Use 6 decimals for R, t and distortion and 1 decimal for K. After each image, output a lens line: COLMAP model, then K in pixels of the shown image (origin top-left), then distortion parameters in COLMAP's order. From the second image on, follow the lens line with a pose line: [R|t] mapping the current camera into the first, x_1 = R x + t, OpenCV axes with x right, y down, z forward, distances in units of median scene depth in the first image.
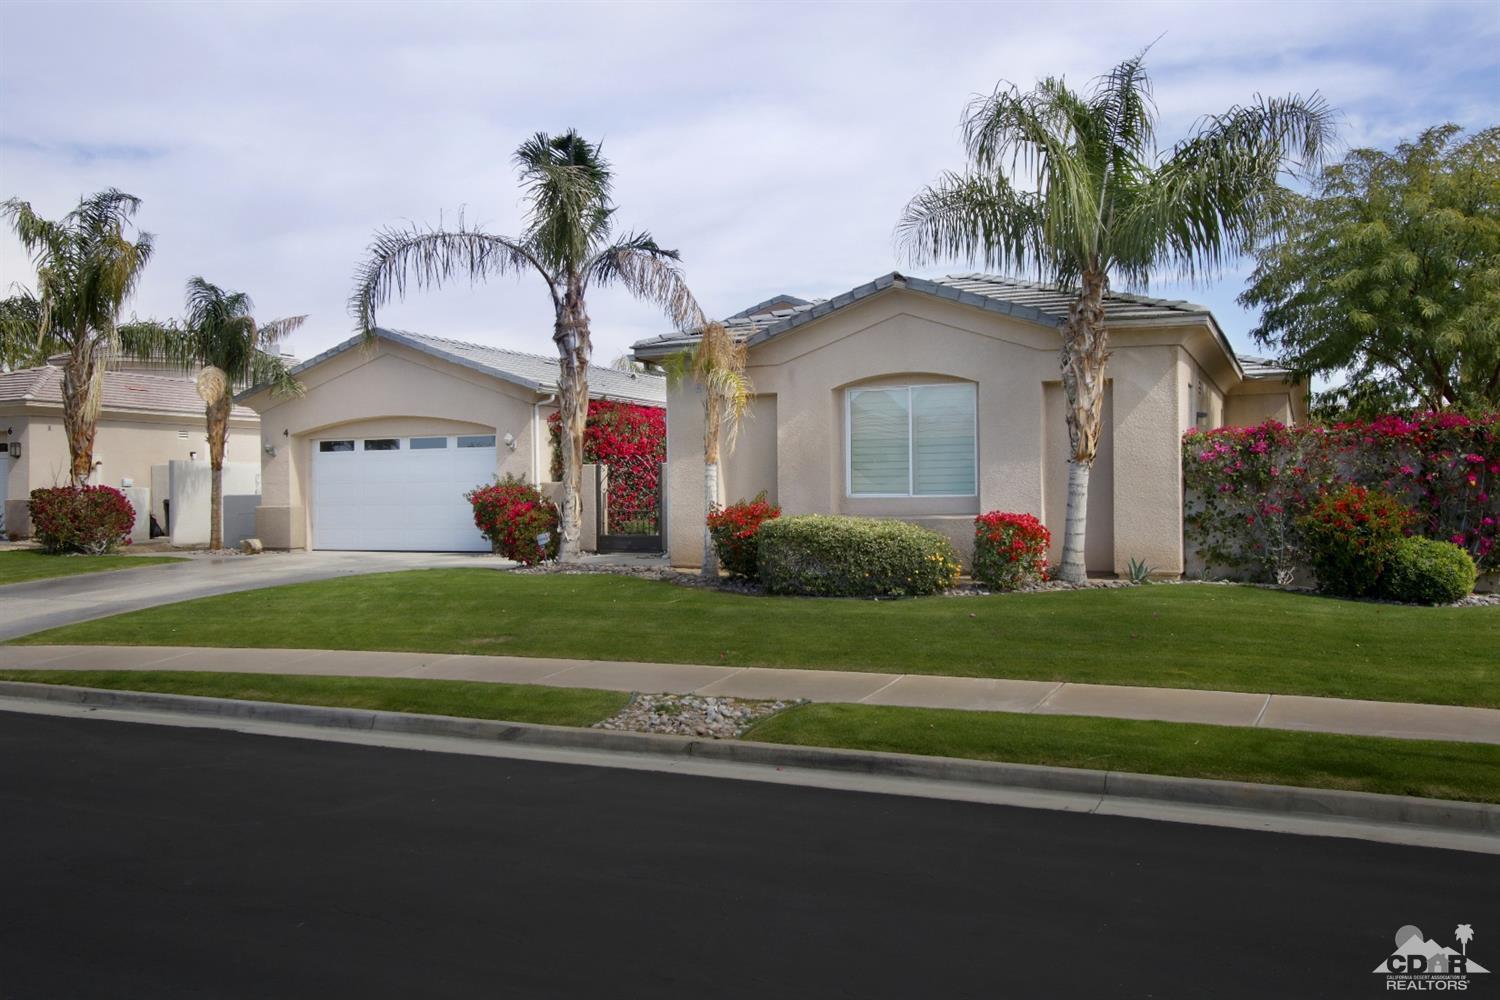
lens RADIAL K [[1383.8, 0, 750.1], [0, 1383.8, 500.2], [0, 0, 1]] dist [0.014225, 0.000000]
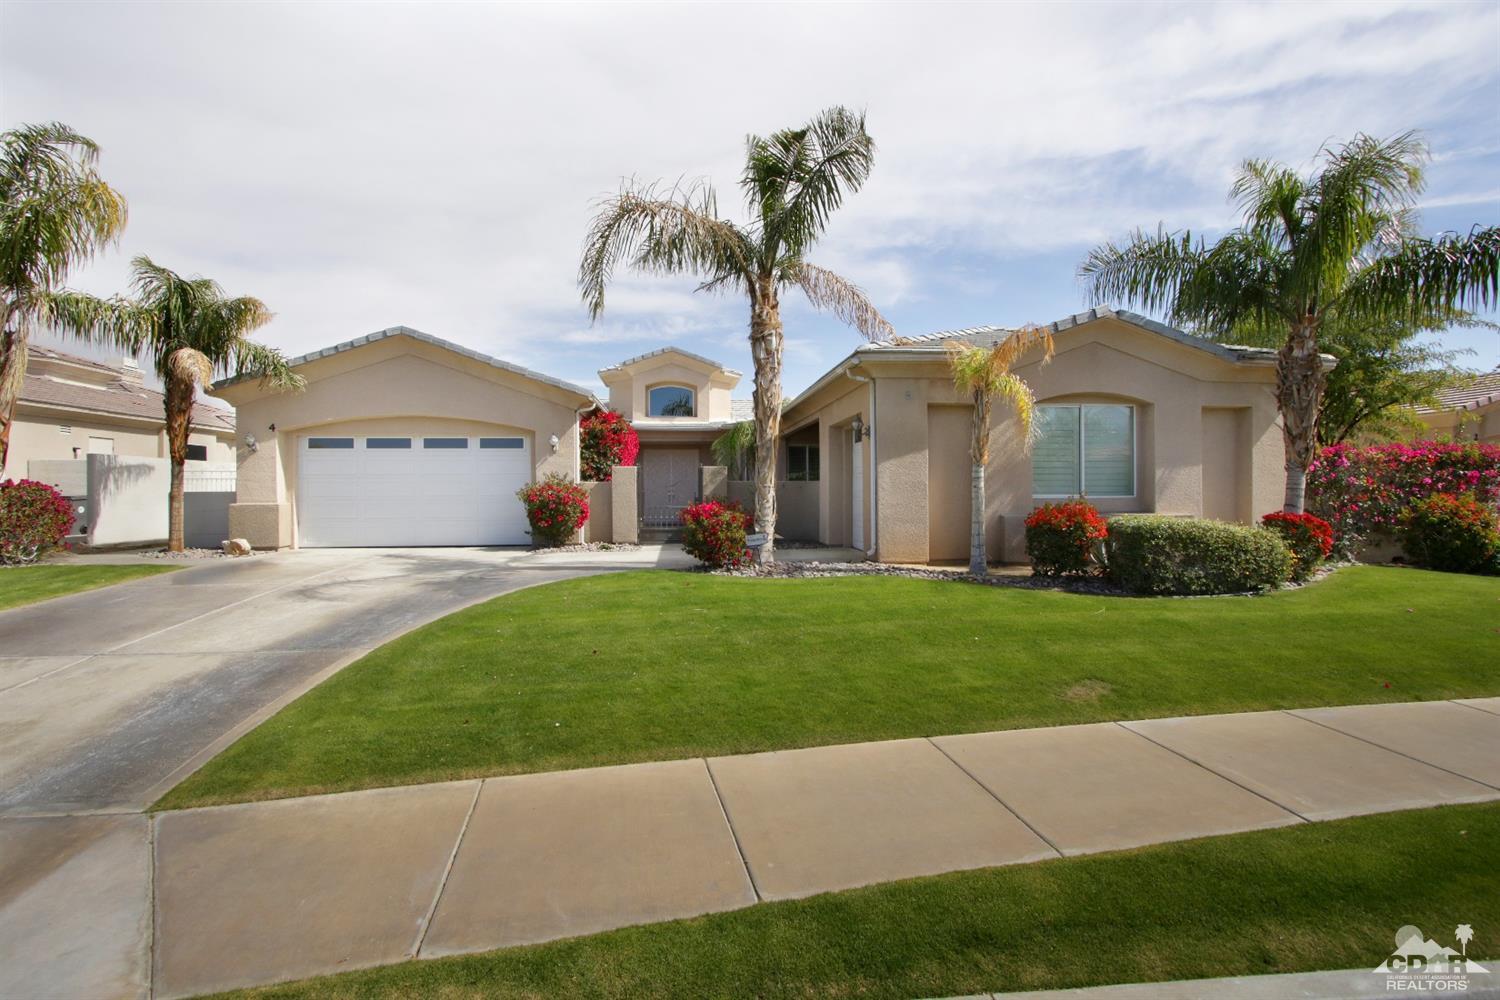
lens RADIAL K [[706.9, 0, 748.3], [0, 706.9, 498.4], [0, 0, 1]] dist [-0.021709, -0.000502]
pose [[0.868580, 0.001310, 0.495547, -0.294266], [-0.002904, 0.999993, 0.002447, -0.001645], [-0.495540, -0.003564, 0.868578, 0.421114]]
